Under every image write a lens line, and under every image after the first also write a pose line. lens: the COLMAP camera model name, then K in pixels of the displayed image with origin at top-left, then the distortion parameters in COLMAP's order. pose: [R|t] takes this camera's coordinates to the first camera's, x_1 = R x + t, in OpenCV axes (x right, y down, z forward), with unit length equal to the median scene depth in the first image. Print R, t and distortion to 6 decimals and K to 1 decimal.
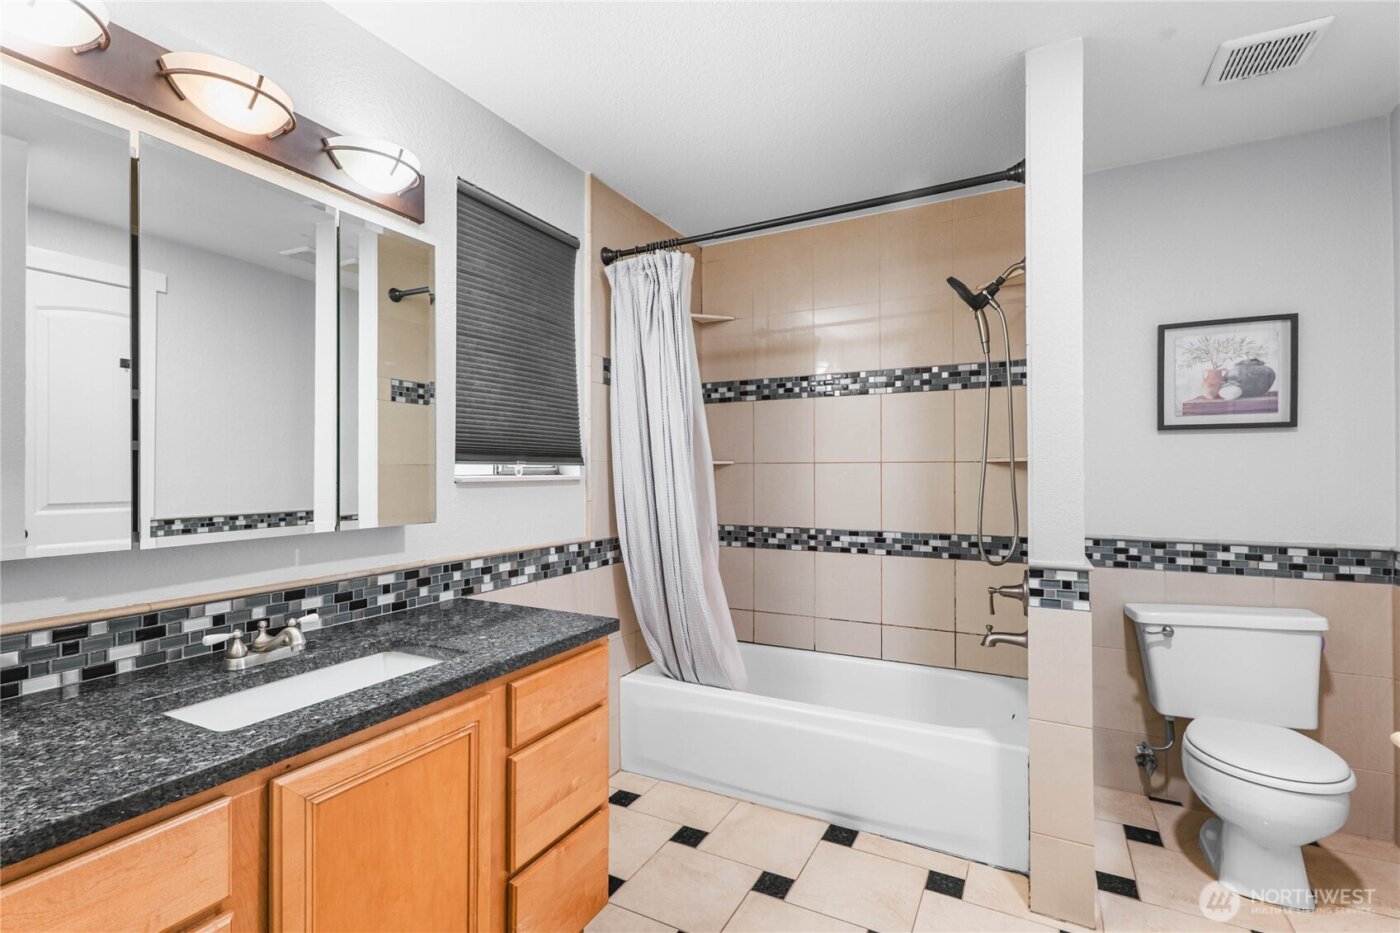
lens RADIAL K [[649.1, 0, 695.6], [0, 649.1, 470.0], [0, 0, 1]] dist [-0.001701, 0.000693]
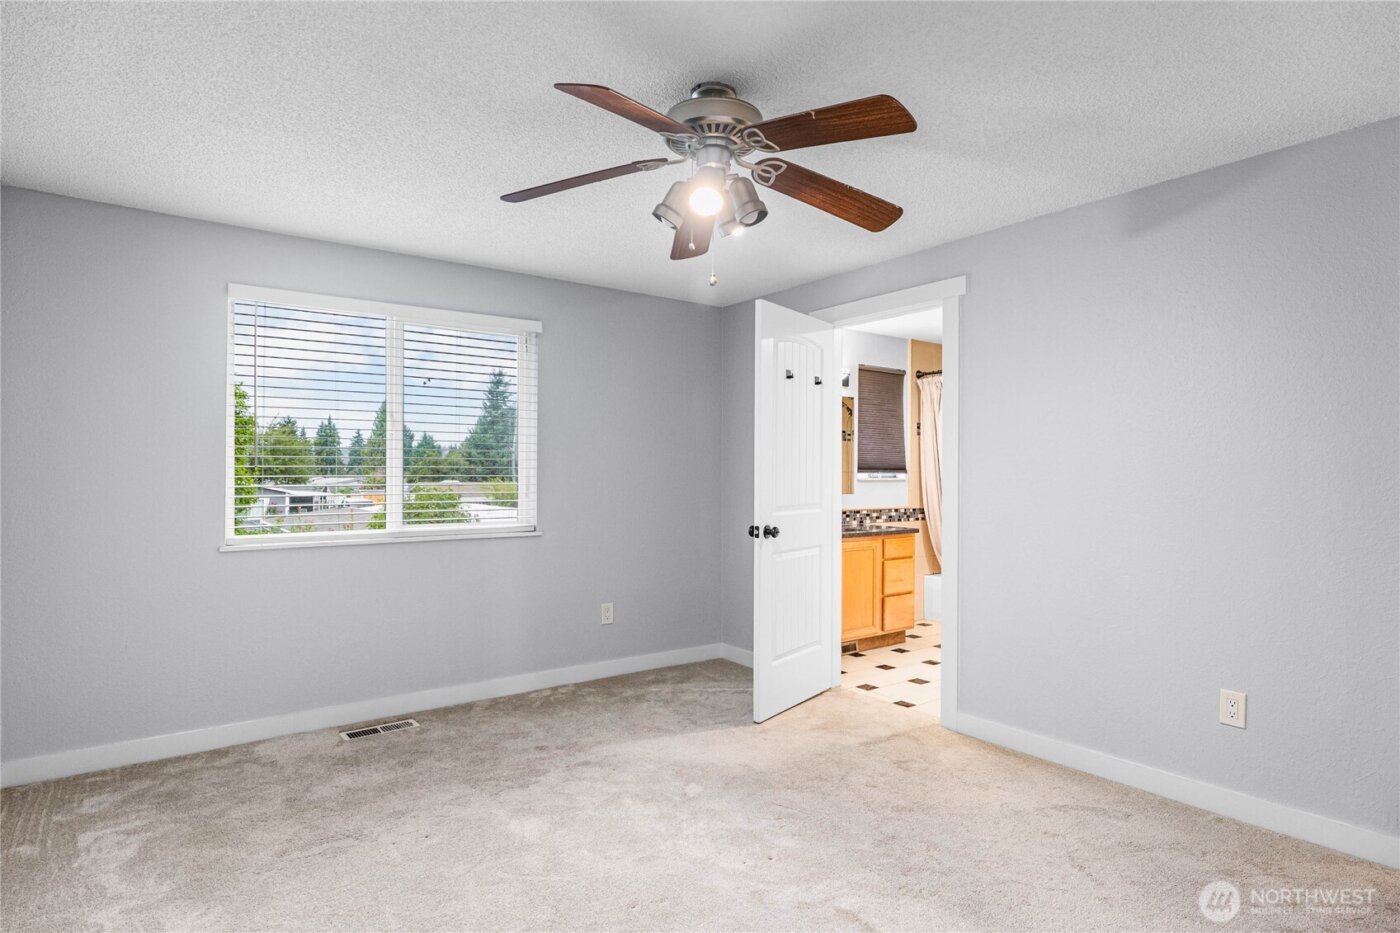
lens RADIAL K [[800.7, 0, 693.5], [0, 800.7, 470.9], [0, 0, 1]] dist [-0.008870, -0.001654]
pose [[0.906194, 0.003737, -0.422846, 0.346303], [-0.005195, 0.999984, -0.002296, -0.006874], [0.422831, 0.004277, 0.906198, -1.922470]]
